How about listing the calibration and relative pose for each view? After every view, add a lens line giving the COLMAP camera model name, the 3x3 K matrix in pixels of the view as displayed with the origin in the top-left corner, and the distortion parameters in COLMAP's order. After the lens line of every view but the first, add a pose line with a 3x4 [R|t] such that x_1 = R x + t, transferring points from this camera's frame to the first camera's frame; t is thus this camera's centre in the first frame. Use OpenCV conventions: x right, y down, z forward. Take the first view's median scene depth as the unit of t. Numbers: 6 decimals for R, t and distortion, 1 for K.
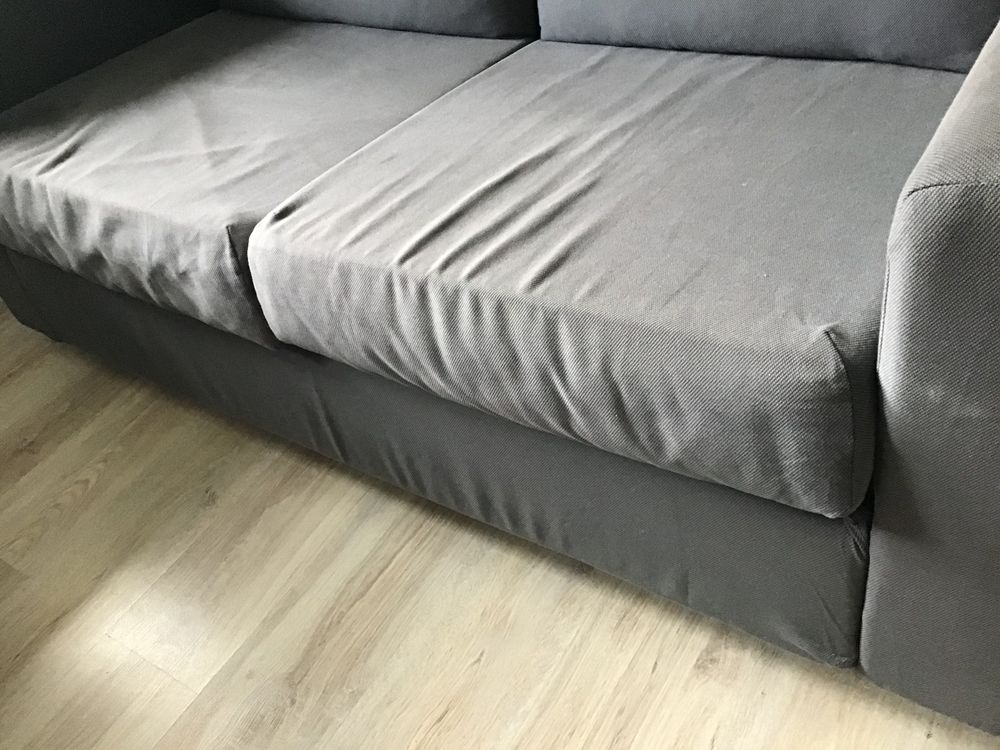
lens RADIAL K [[918.4, 0, 500.0], [0, 918.4, 375.0], [0, 0, 1]] dist [0.104802, -0.231722]
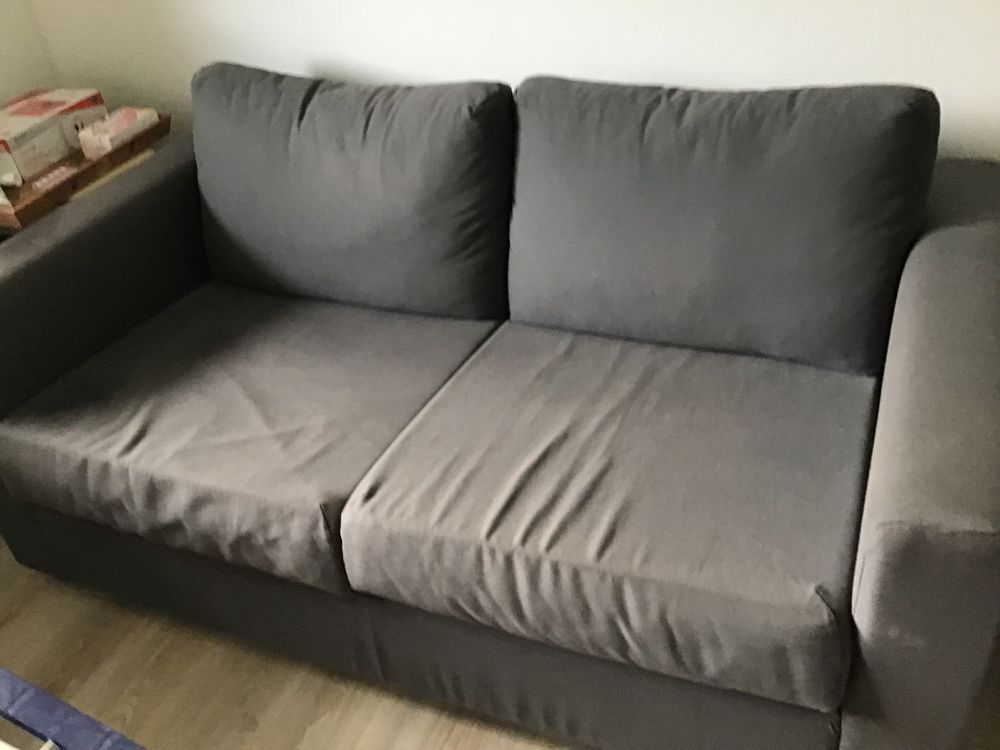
lens RADIAL K [[918.4, 0, 500.0], [0, 918.4, 375.0], [0, 0, 1]] dist [0.104802, -0.231722]
pose [[0.977422, -0.036952, 0.208043, -0.328602], [0.066151, 0.988608, -0.135195, -0.157858], [-0.200677, 0.145905, 0.968731, -0.311388]]
